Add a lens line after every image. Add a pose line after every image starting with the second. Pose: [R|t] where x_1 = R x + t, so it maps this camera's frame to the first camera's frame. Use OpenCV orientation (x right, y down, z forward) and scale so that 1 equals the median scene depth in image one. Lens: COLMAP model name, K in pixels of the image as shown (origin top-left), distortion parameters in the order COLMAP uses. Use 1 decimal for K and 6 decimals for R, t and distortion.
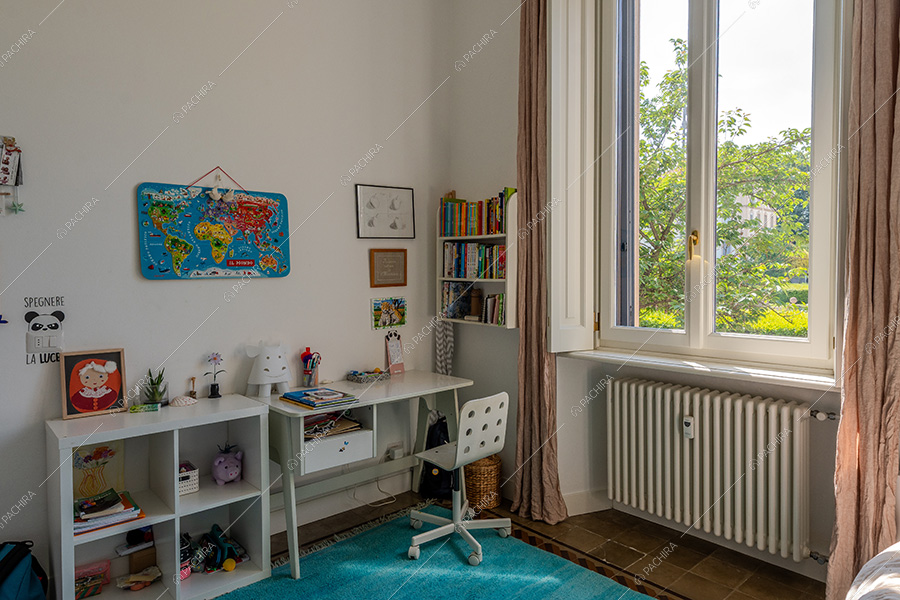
lens RADIAL K [[539.4, 0, 450.0], [0, 539.4, 300.0], [0, 0, 1]] dist [0.000910, -0.002568]
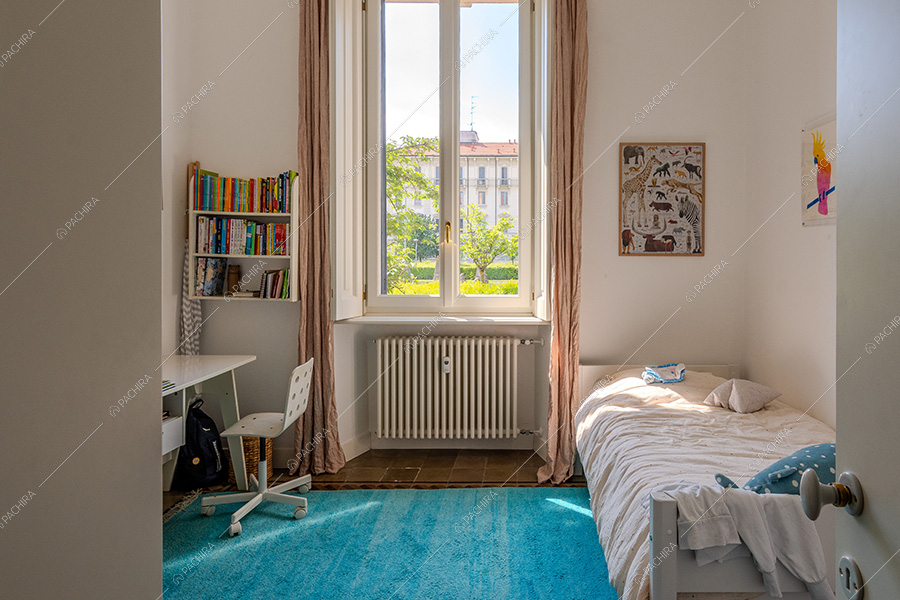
lens RADIAL K [[546.7, 0, 515.2], [0, 546.7, 264.9], [0, 0, 1]] dist [-0.000753, -0.000652]
pose [[0.678447, -0.003300, 0.734642, -0.390635], [0.020937, 0.999671, -0.014845, 0.005002], [-0.734351, 0.025453, 0.678292, -0.065118]]
